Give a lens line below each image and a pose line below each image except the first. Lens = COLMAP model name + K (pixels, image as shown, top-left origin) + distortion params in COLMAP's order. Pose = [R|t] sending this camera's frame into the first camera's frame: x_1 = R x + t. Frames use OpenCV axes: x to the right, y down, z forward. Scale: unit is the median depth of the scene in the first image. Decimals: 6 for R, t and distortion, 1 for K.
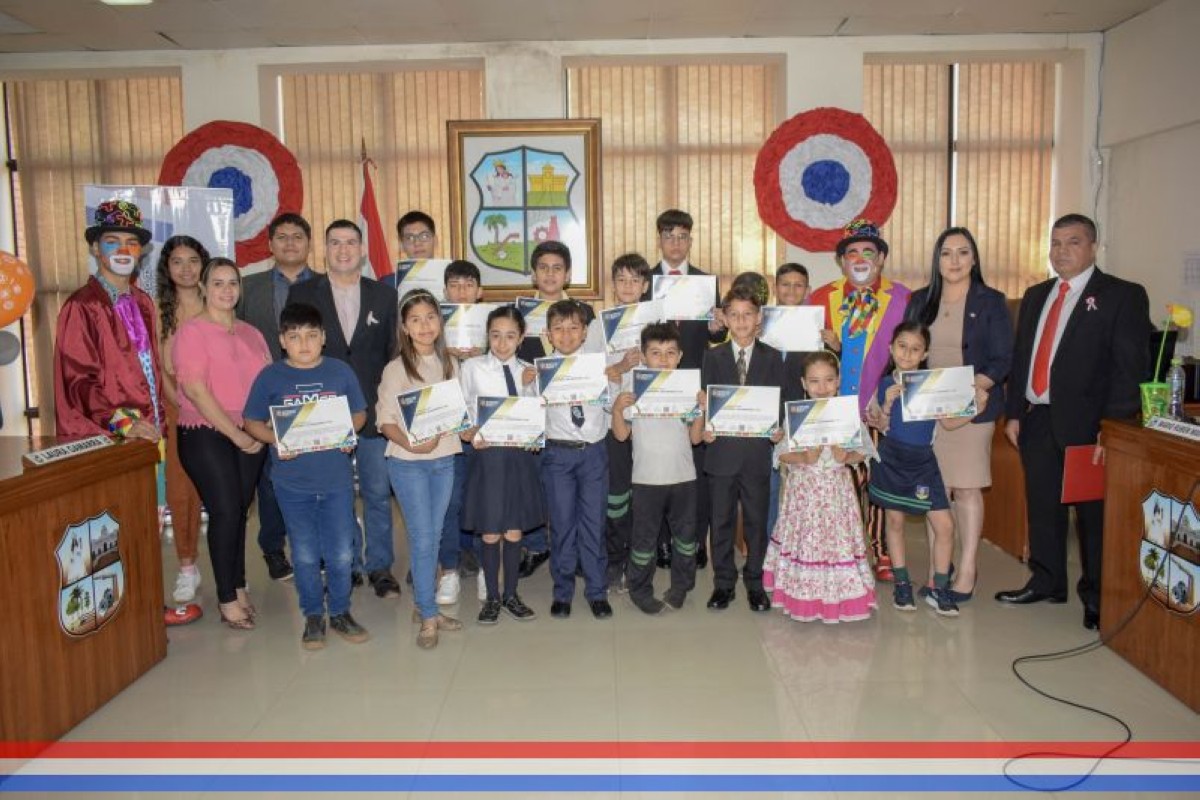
lens RADIAL K [[998.7, 0, 599.8], [0, 998.7, 391.5], [0, 0, 1]] dist [0.003286, -0.002800]
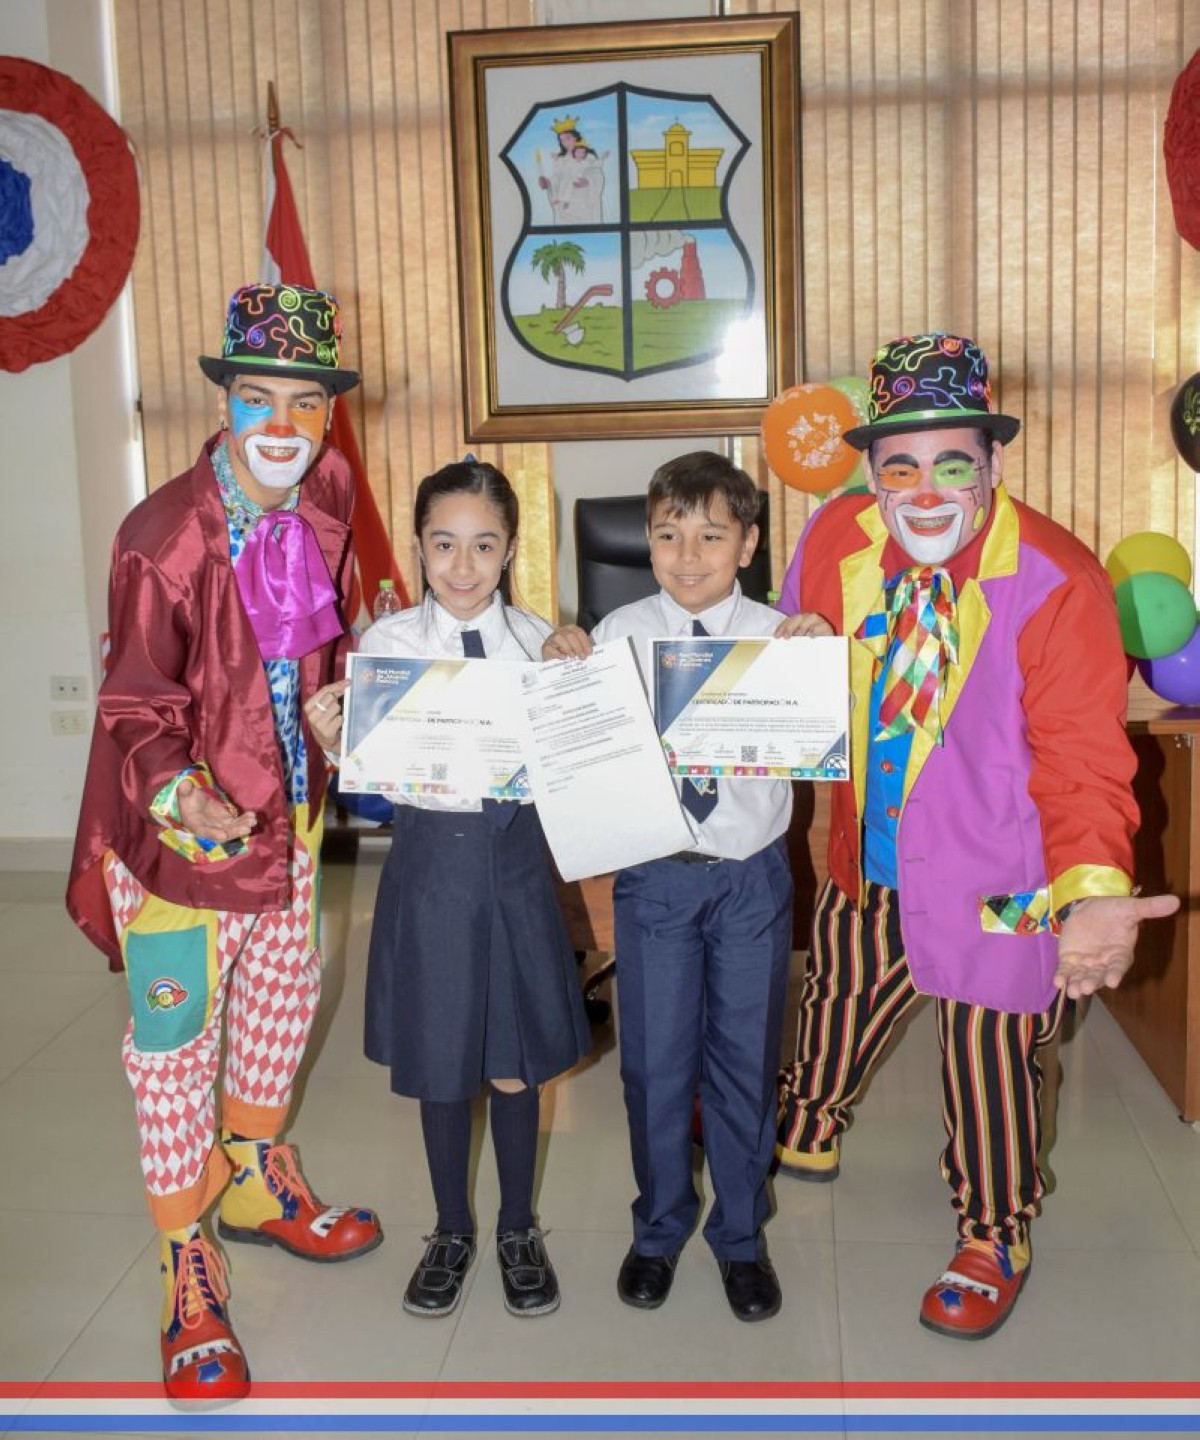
lens RADIAL K [[1612.8, 0, 598.4], [0, 1612.8, 588.1], [0, 0, 1]] dist [-0.000423, 0.009566]
pose [[0.993352, -0.001420, -0.115111, -0.005010], [0.003141, 0.999886, 0.014768, -0.034151], [0.115077, -0.015032, 0.993243, 0.281571]]
